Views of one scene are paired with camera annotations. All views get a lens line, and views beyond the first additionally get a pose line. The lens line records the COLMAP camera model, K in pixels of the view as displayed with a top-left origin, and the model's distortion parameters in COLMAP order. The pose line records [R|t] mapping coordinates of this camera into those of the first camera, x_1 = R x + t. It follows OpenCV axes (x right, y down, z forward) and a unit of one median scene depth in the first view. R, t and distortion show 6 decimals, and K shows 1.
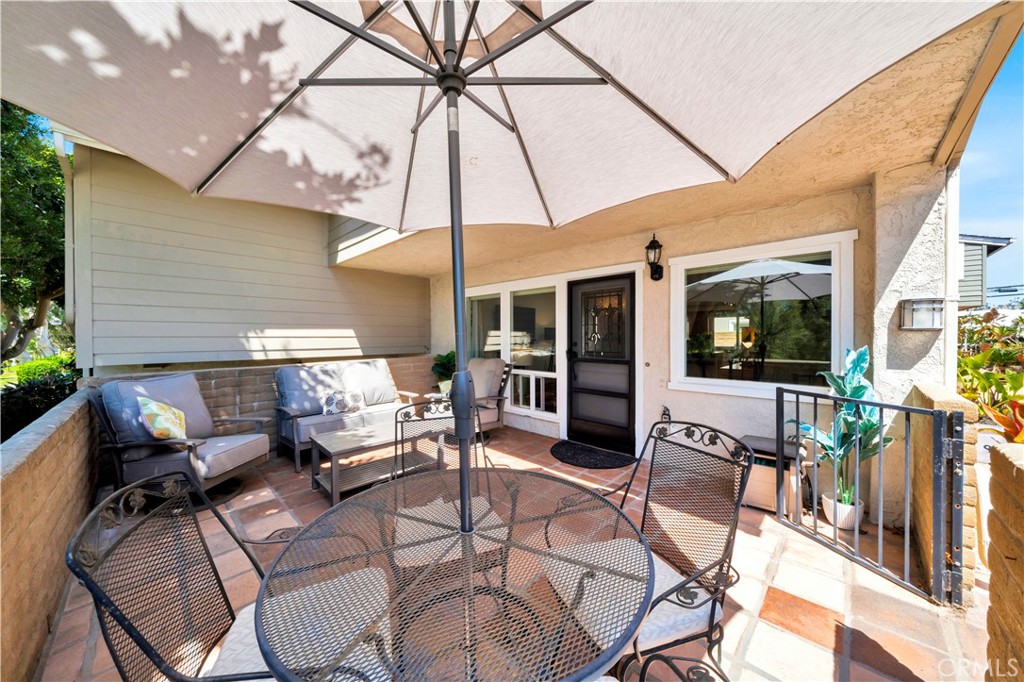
lens RADIAL K [[350.0, 0, 511.3], [0, 350.0, 338.9], [0, 0, 1]] dist [-0.002389, -0.000068]
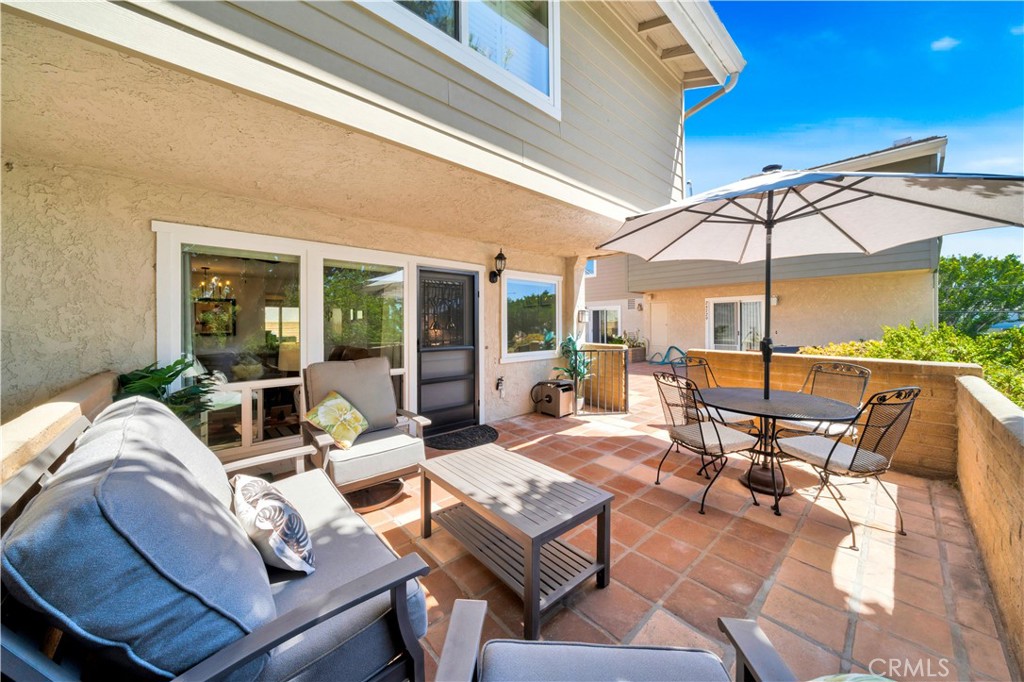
lens RADIAL K [[350.0, 0, 500.0], [0, 350.0, 323.8], [0, 0, 1]] dist [-0.002389, -0.000068]
pose [[0.091984, 0.006898, 0.995737, -0.862655], [0.012748, 0.999886, -0.008105, -0.001720], [-0.995679, 0.013439, 0.091886, 0.825692]]
